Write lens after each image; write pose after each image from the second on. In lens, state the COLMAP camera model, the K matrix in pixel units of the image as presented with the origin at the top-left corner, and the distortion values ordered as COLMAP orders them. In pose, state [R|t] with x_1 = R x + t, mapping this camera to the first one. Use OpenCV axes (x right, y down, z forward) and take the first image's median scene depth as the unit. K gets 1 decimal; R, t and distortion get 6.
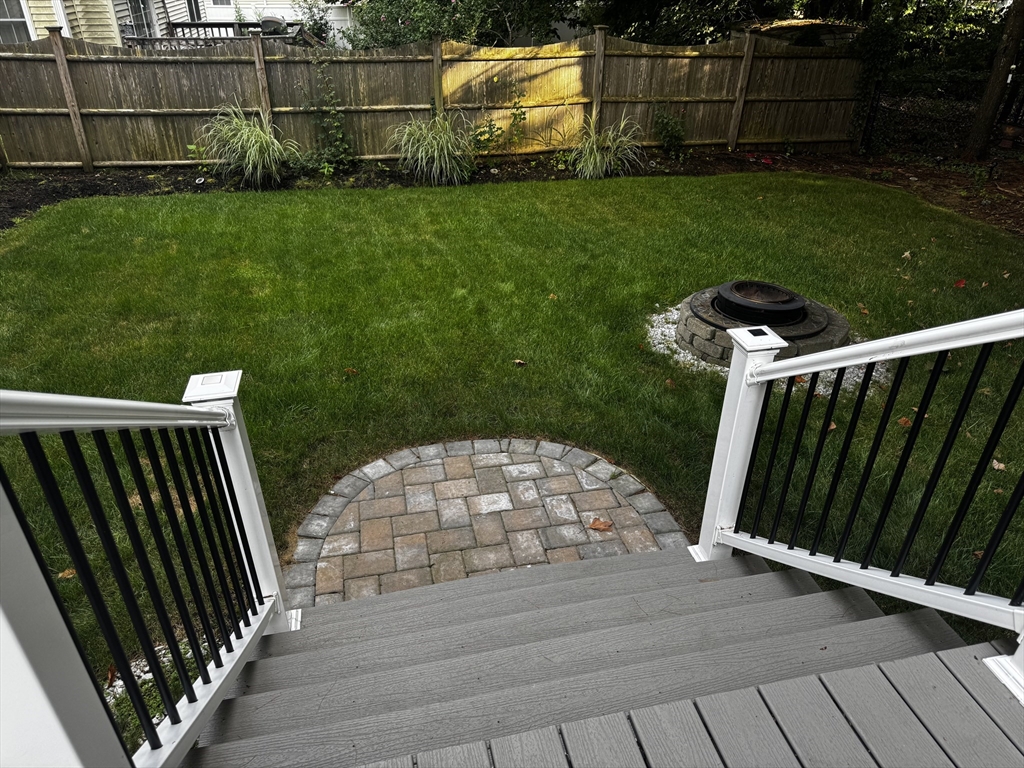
lens RADIAL K [[711.9, 0, 502.3], [0, 711.9, 385.0], [0, 0, 1]] dist [0.038108, -0.041935]
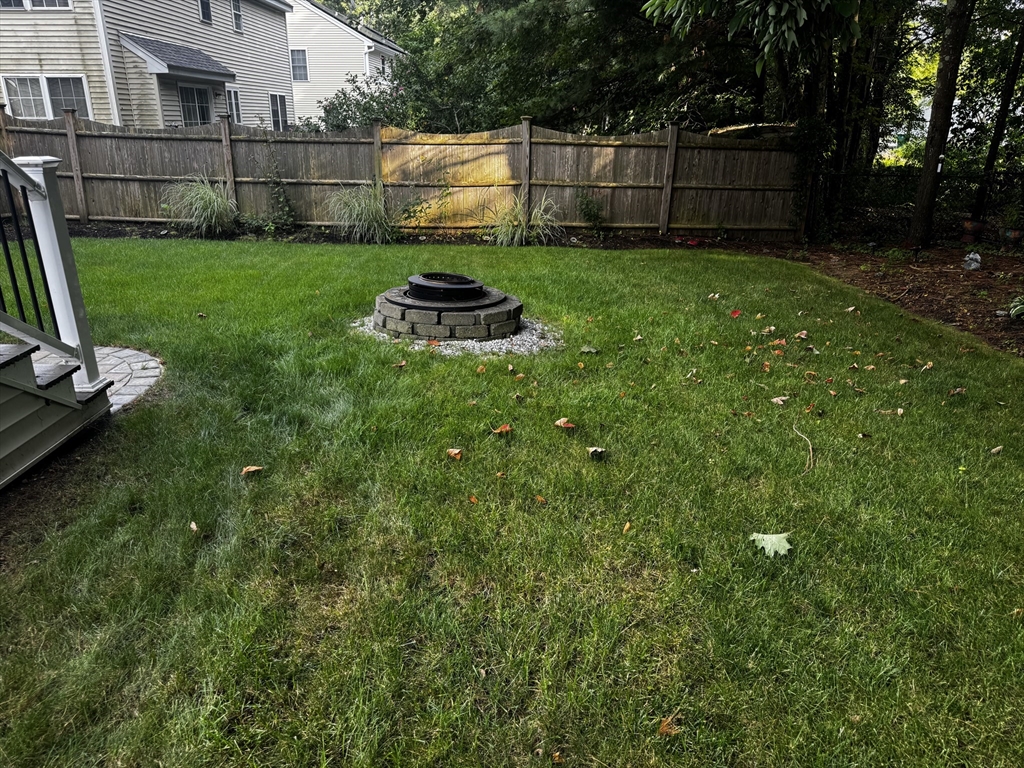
lens RADIAL K [[711.9, 0, 505.0], [0, 711.9, 388.5], [0, 0, 1]] dist [0.038108, -0.041935]
pose [[0.979876, 0.066733, -0.188121, 0.338889], [-0.100969, 0.978701, -0.178742, 0.111701], [0.172186, 0.194139, 0.965744, 0.005272]]
